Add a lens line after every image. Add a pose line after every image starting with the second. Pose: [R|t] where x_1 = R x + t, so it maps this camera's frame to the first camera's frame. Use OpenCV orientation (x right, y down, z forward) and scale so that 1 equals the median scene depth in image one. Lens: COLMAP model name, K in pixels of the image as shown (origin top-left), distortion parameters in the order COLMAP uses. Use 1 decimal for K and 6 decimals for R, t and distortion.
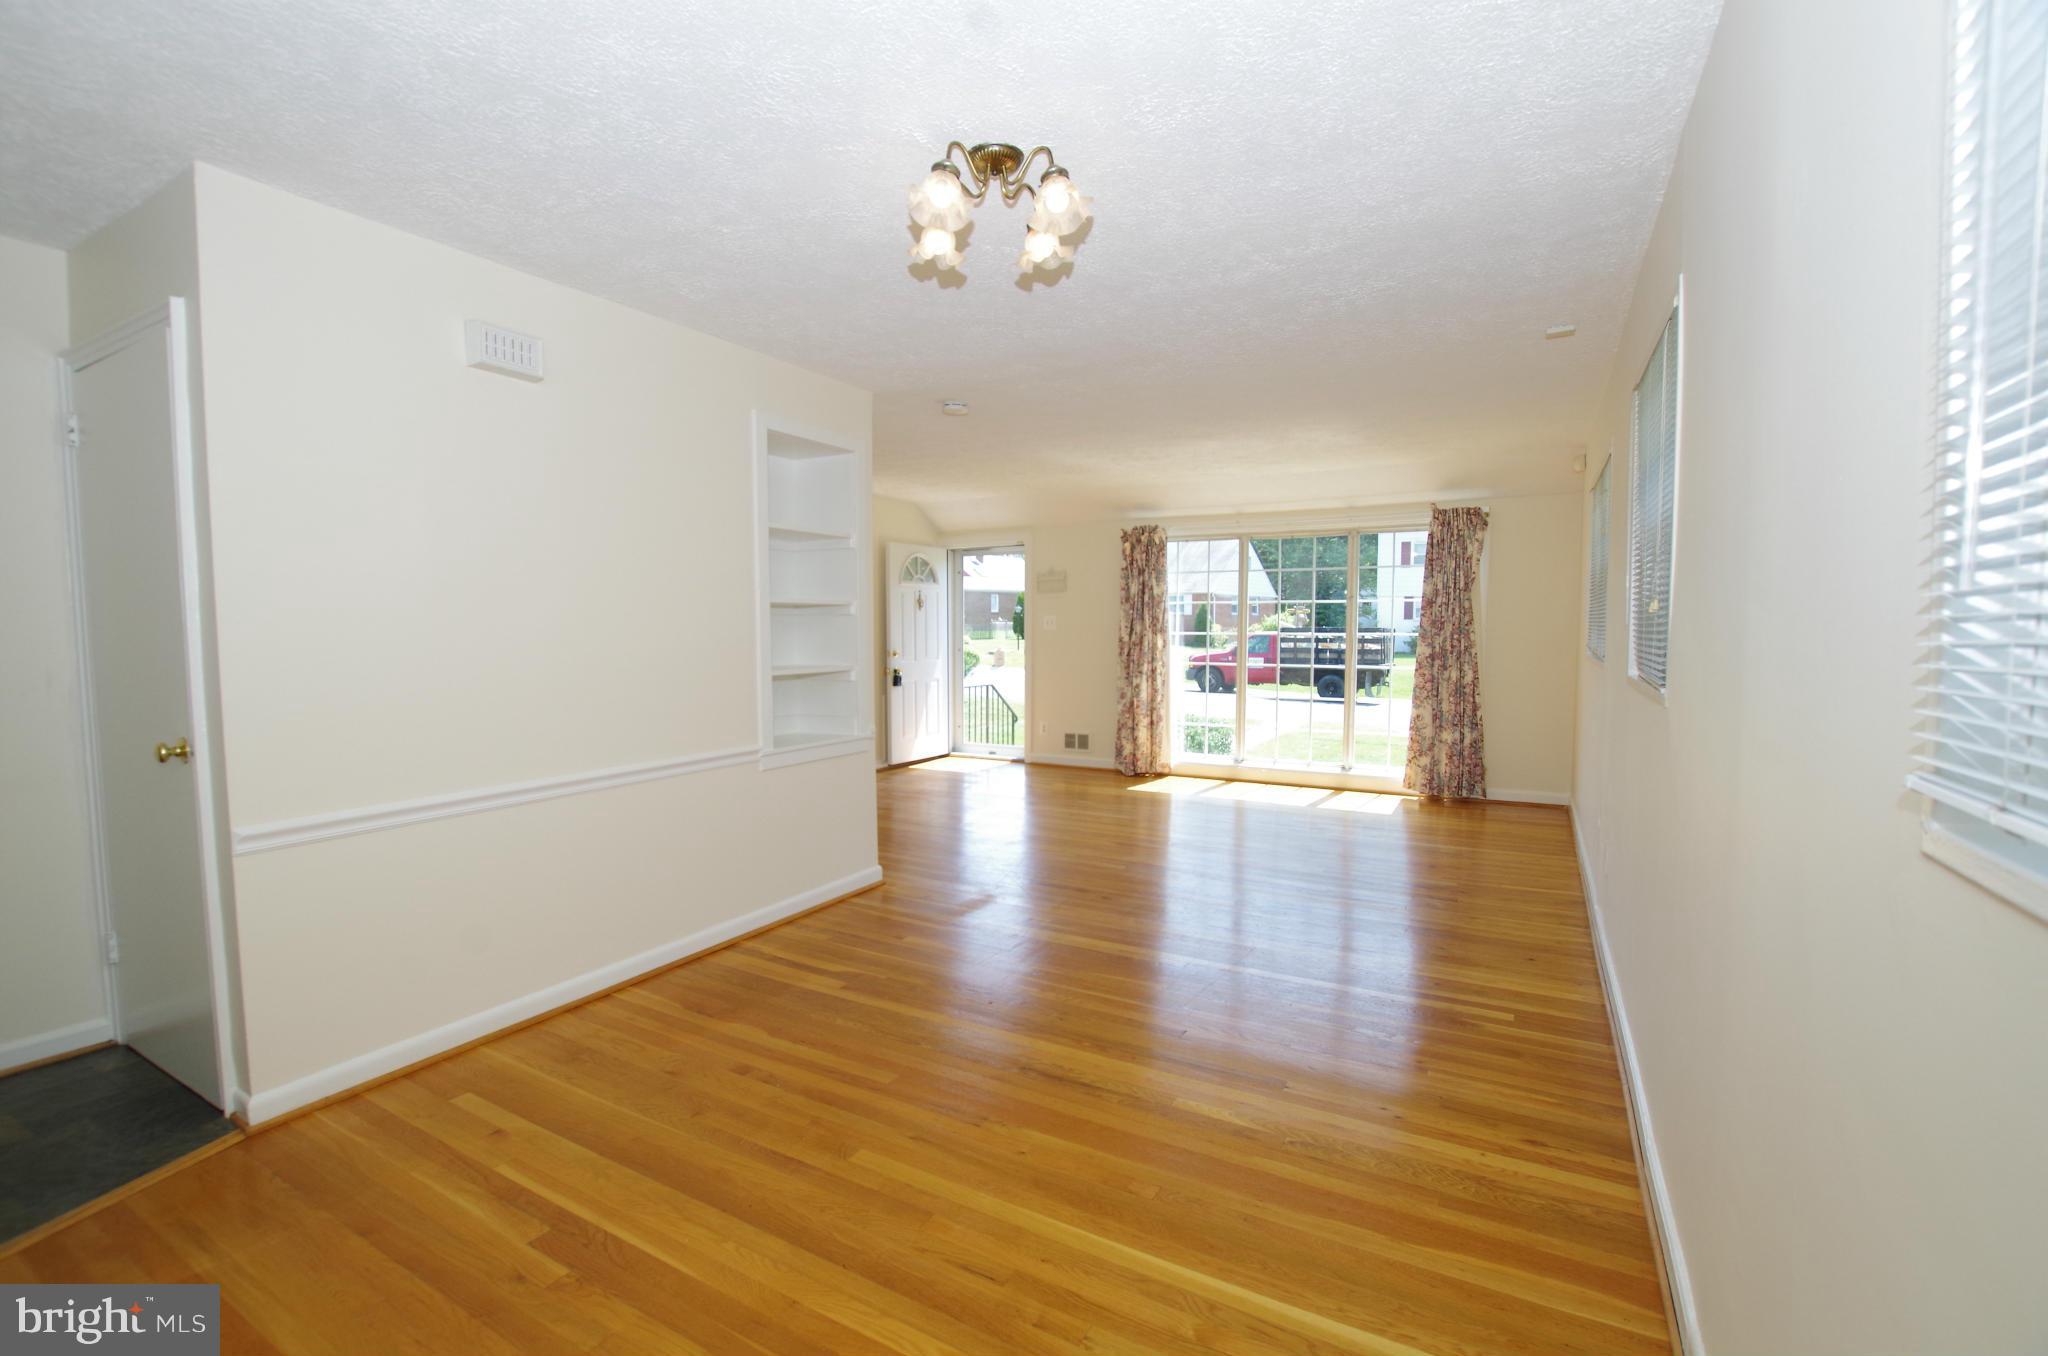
lens RADIAL K [[890.3, 0, 1029.1], [0, 890.3, 692.7], [0, 0, 1]] dist [-0.046437, 0.009852]
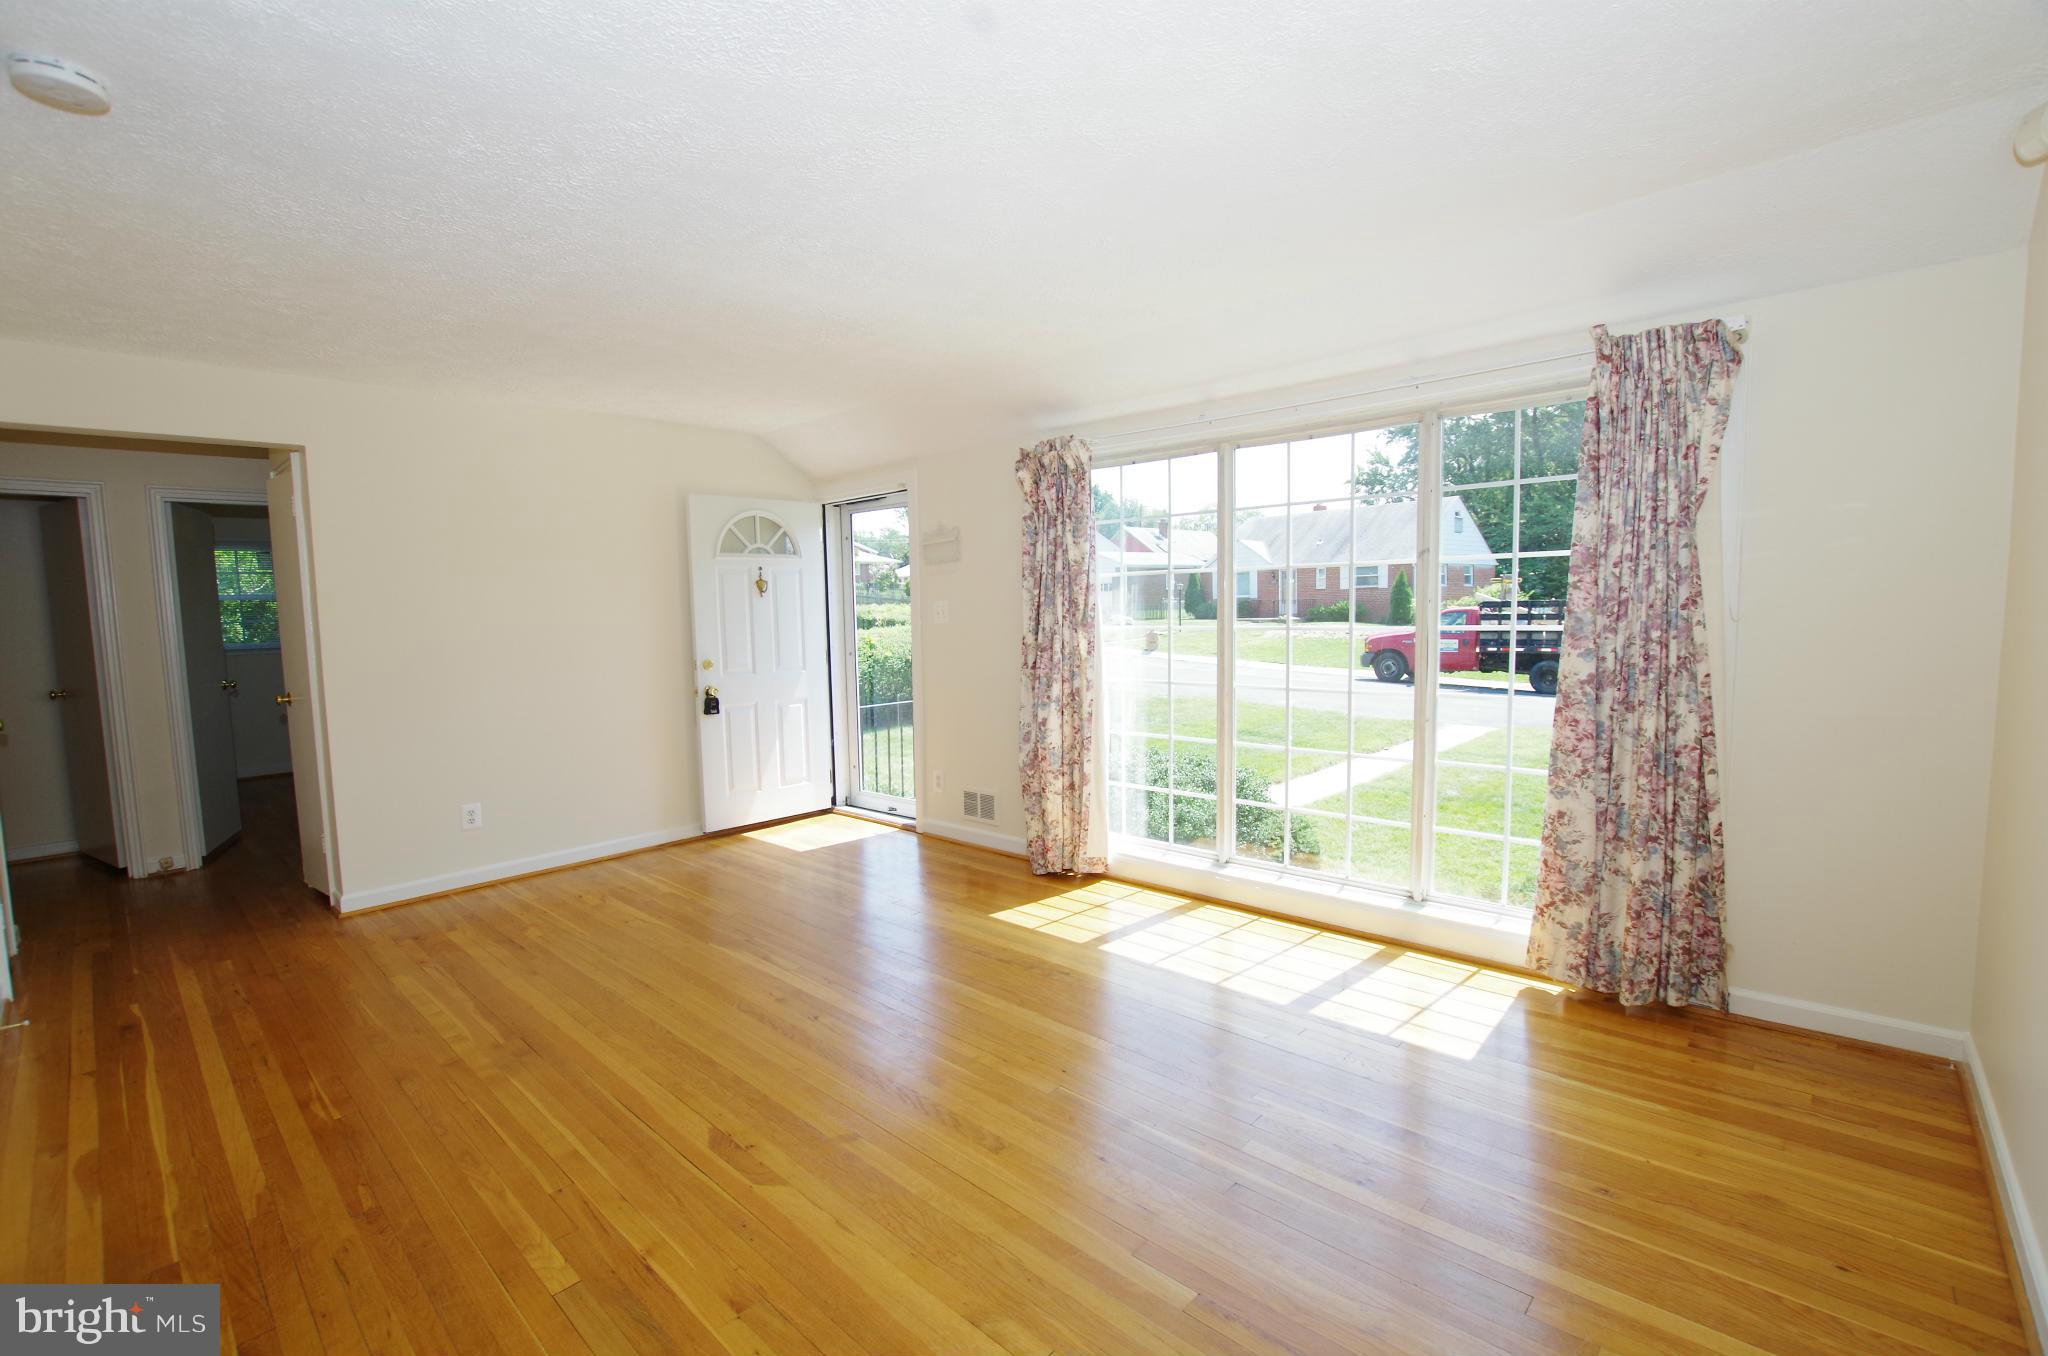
lens RADIAL K [[890.3, 0, 1029.1], [0, 890.3, 692.7], [0, 0, 1]] dist [-0.046437, 0.009852]
pose [[0.973651, 0.001113, -0.228039, 0.248883], [0.004269, 0.999724, 0.023111, -0.040639], [0.228002, -0.023475, 0.973378, 0.453941]]
